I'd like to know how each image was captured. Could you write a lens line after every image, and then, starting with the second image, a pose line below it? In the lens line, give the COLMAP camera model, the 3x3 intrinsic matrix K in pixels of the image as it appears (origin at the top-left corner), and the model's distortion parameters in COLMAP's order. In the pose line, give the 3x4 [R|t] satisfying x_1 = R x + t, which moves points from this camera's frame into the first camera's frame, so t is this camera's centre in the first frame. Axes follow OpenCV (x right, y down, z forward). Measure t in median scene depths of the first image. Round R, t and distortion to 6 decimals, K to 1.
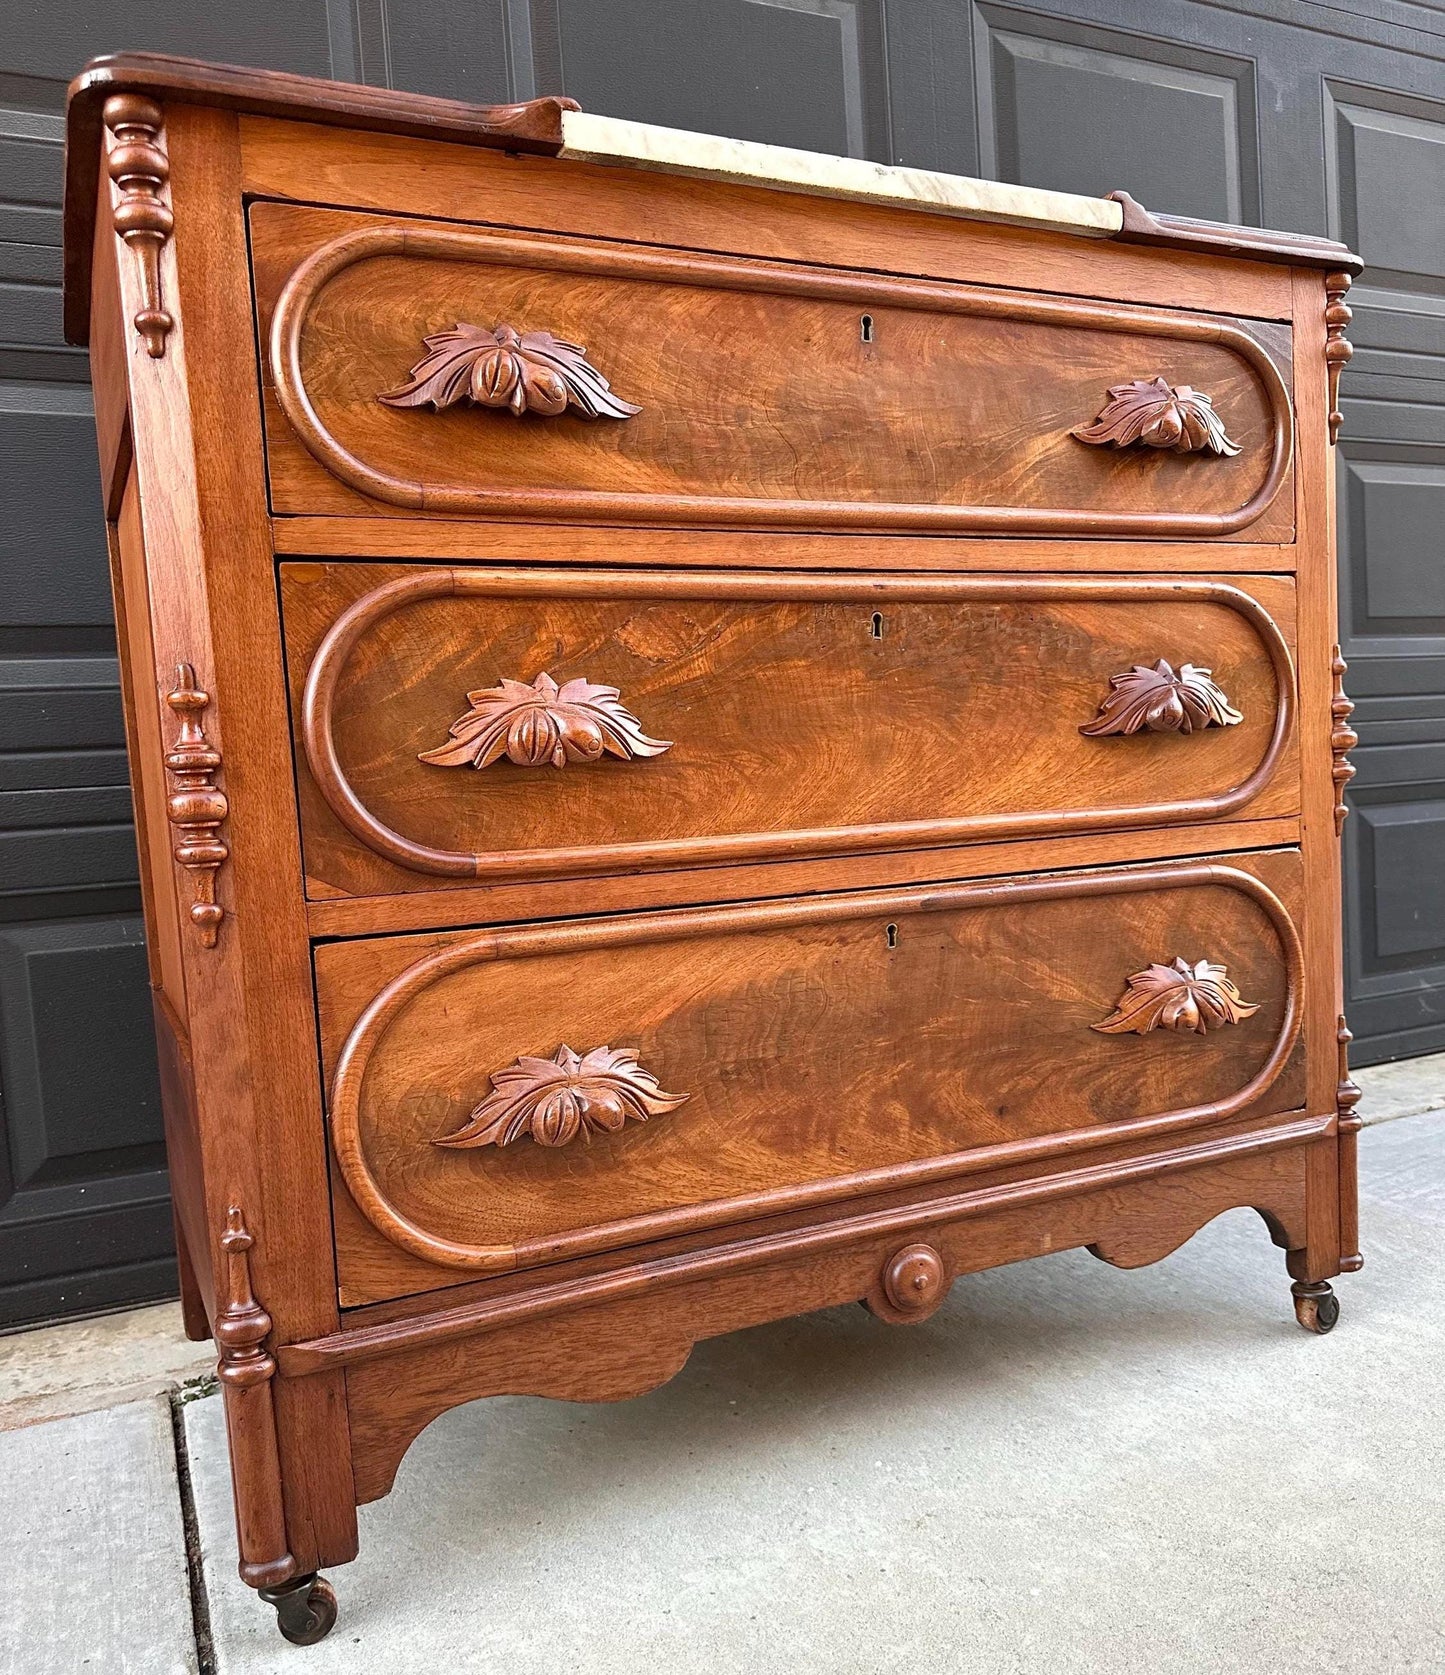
lens RADIAL K [[1349.3, 0, 722.6], [0, 1349.3, 890.1], [0, 0, 1]] dist [0.167845, -0.334362]
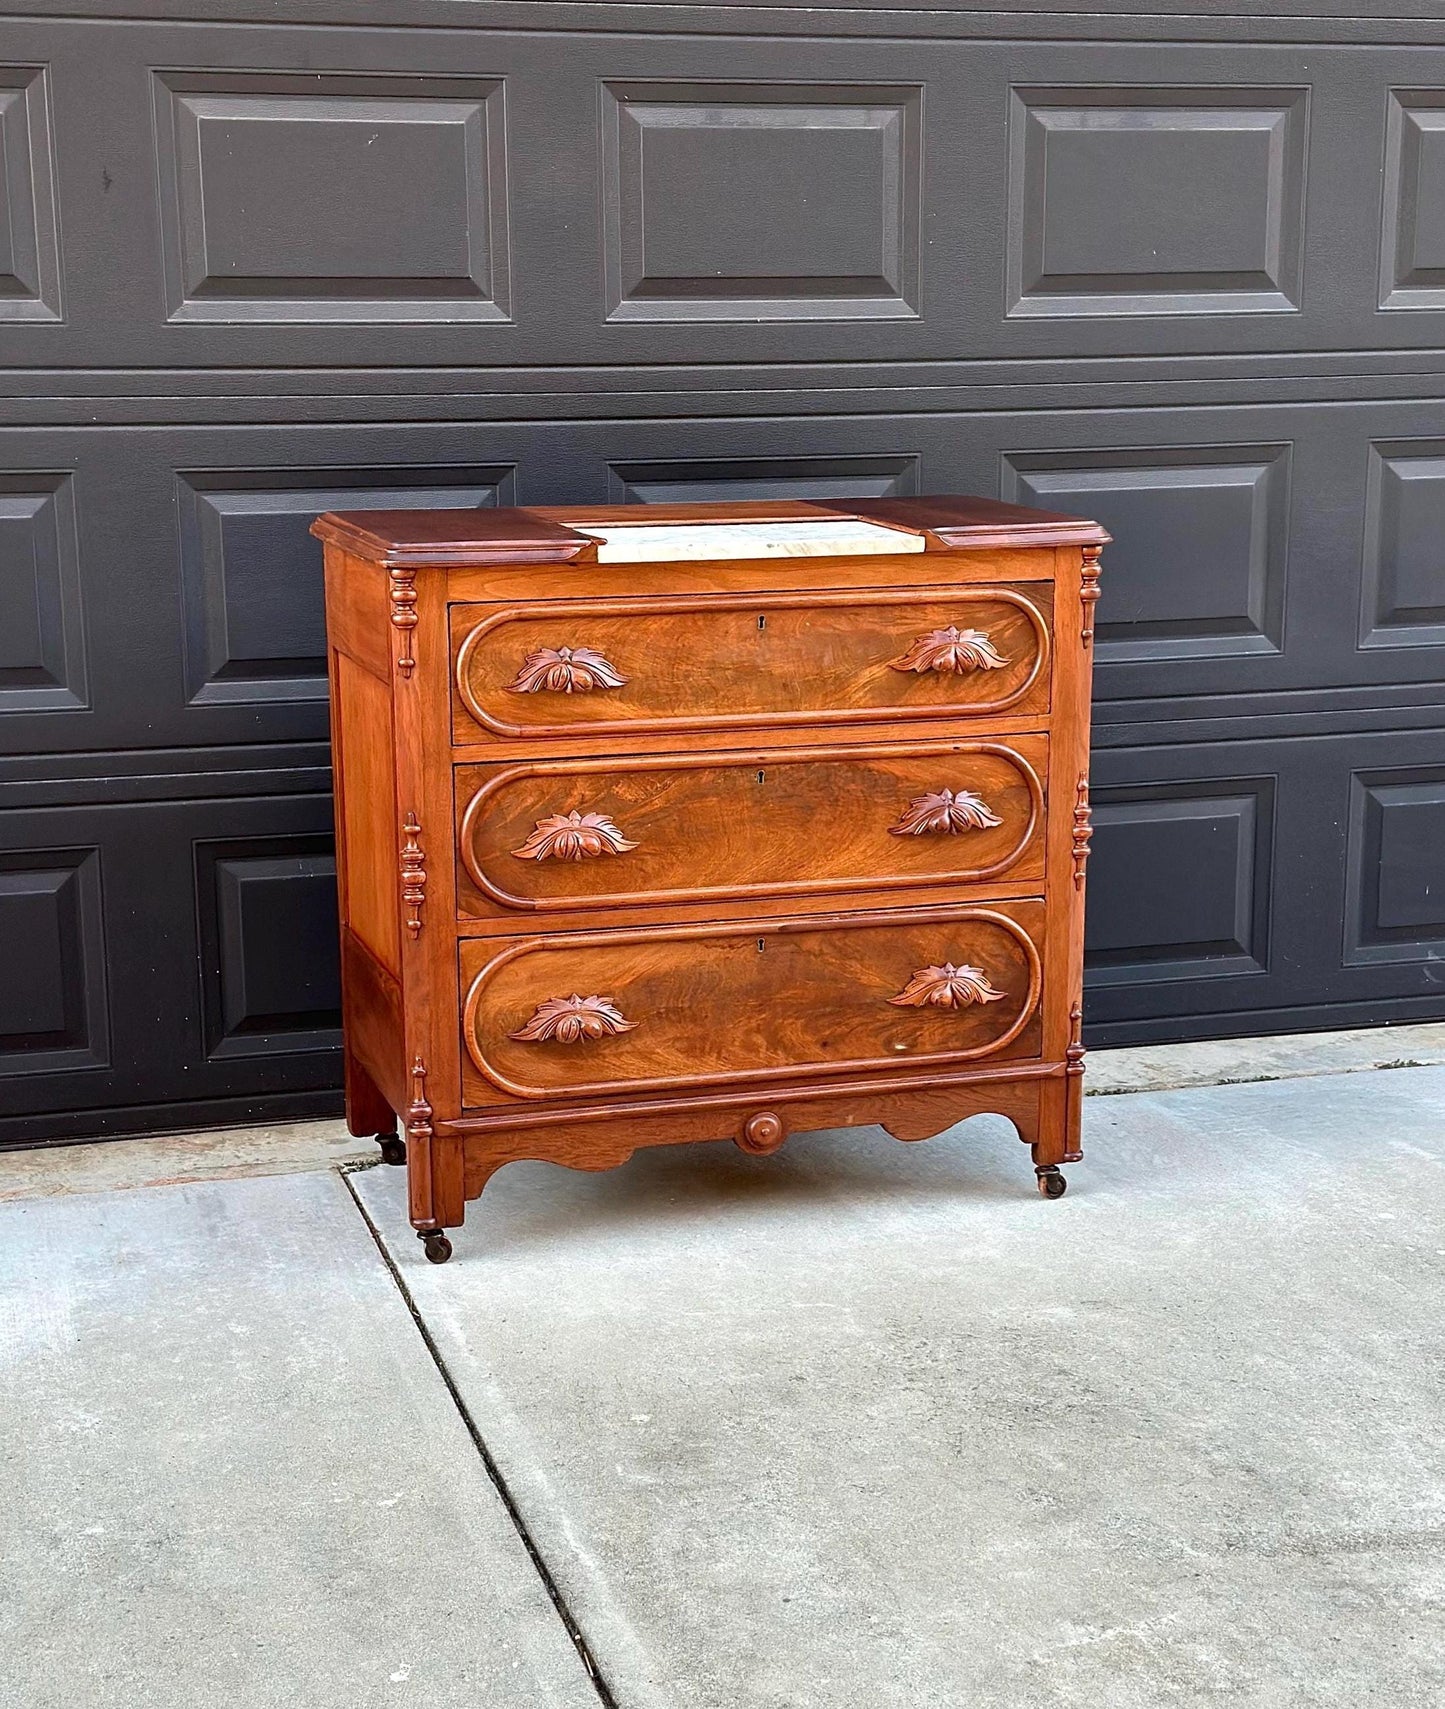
lens RADIAL K [[2860.5, 0, 724.1], [0, 2860.5, 963.5], [0, 0, 1]] dist [0.135336, 0.045408]
pose [[0.990320, 0.084043, -0.110469, 0.558445], [-0.065427, 0.984539, 0.162487, -0.623634], [0.122417, -0.153687, 0.980507, -3.069387]]
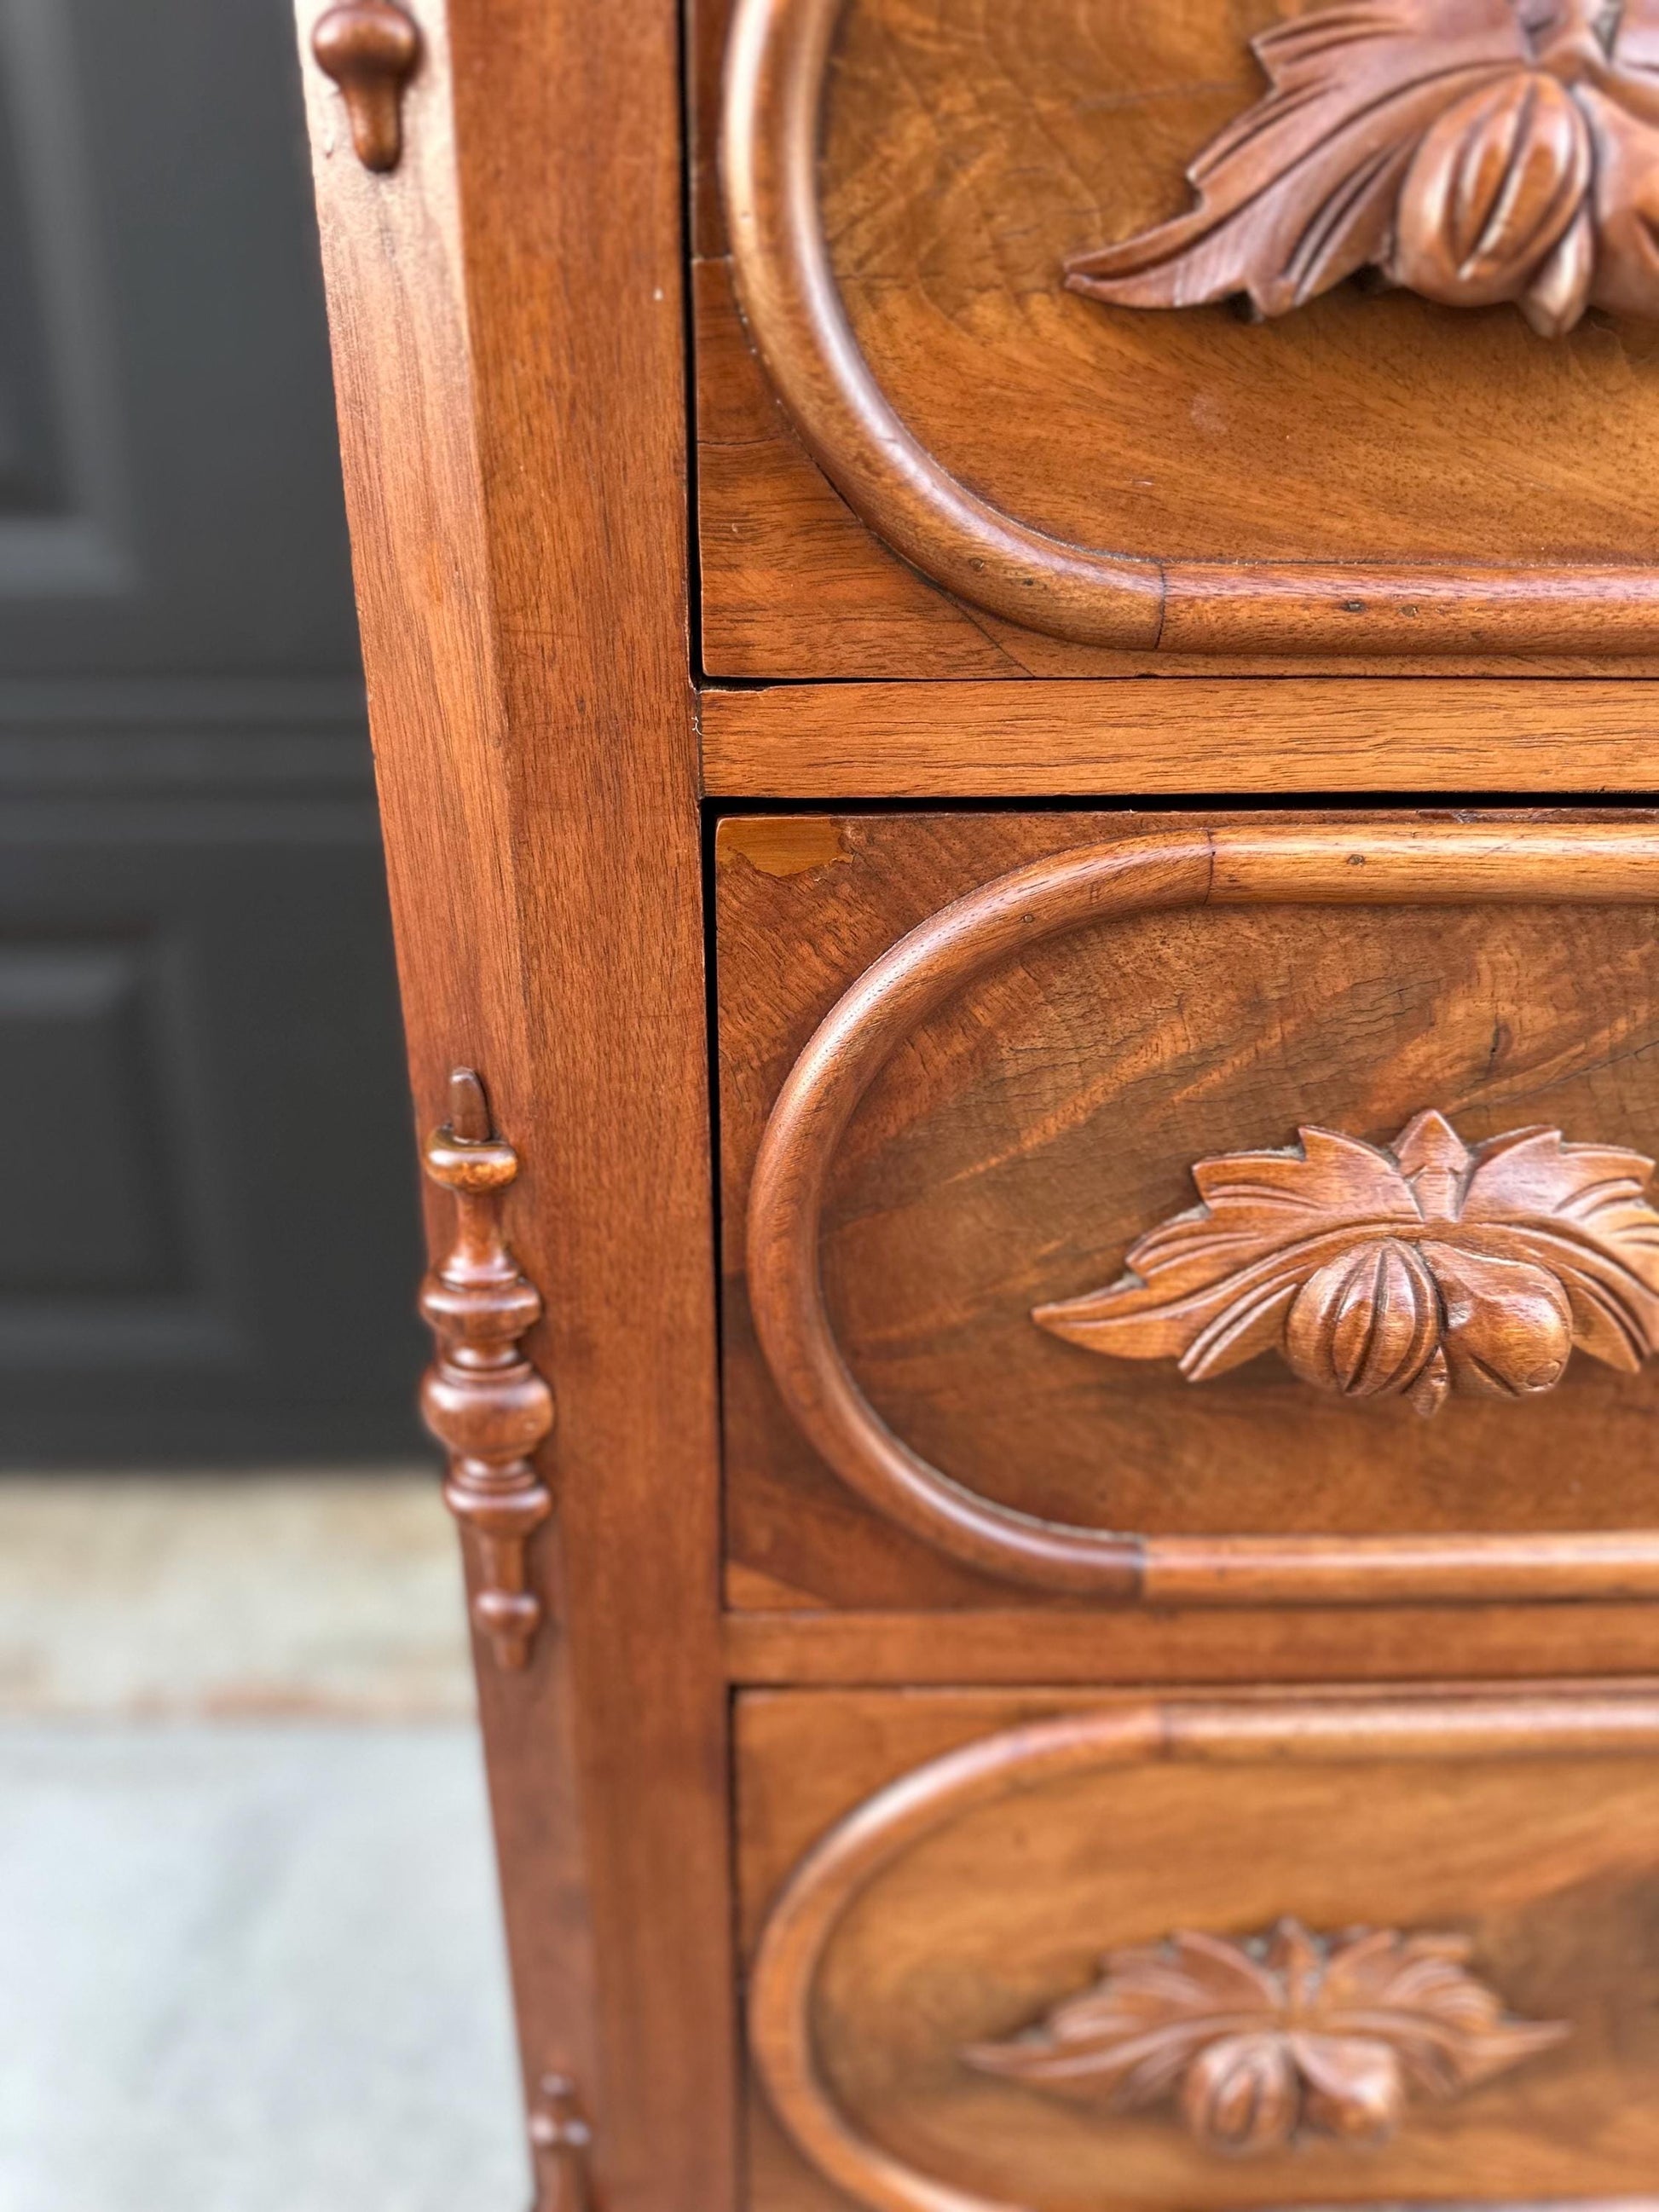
lens RADIAL K [[1570.9, 0, 829.5], [0, 1570.9, 1106.0], [0, 0, 1]] dist [0.085638, -0.170051]
pose [[0.911088, 0.211765, -0.353658, -0.126823], [-0.090152, 0.939547, 0.330339, -0.273170], [0.402232, -0.269085, 0.875102, 0.580573]]
